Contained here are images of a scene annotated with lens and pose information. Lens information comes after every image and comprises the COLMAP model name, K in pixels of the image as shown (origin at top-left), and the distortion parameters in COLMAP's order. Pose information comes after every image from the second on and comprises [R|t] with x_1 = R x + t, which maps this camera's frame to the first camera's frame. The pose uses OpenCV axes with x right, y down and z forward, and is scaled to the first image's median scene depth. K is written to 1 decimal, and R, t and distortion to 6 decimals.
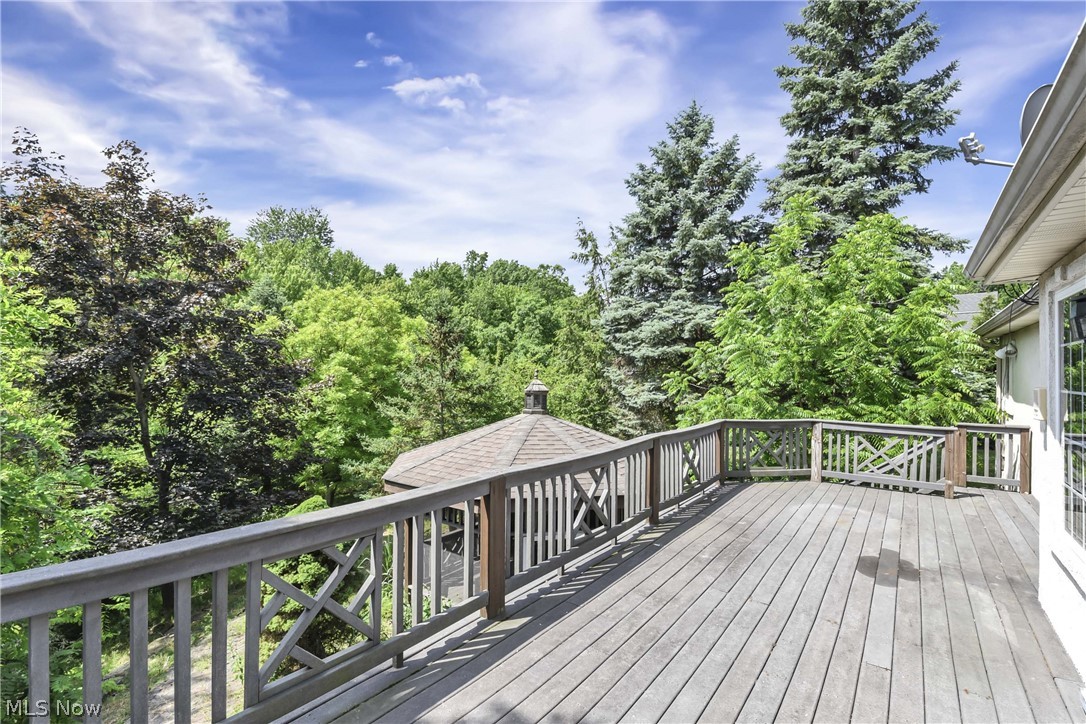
lens RADIAL K [[476.8, 0, 546.7], [0, 476.8, 362.0], [0, 0, 1]] dist [-0.019521, -0.000898]
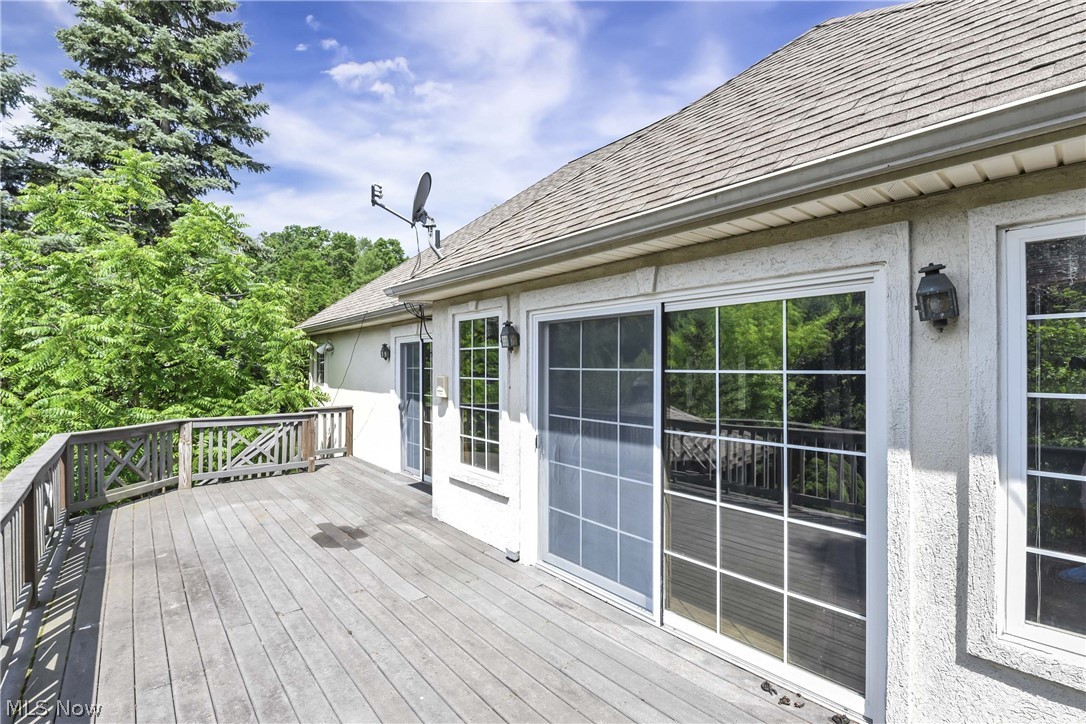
lens RADIAL K [[503.5, 0, 536.4], [0, 503.5, 360.0], [0, 0, 1]] dist [-0.024585, -0.000550]
pose [[0.188852, 0.003069, 0.982001, -0.239554], [-0.015244, 0.999884, -0.000194, 0.000659], [-0.981887, -0.014933, 0.188876, 0.191070]]
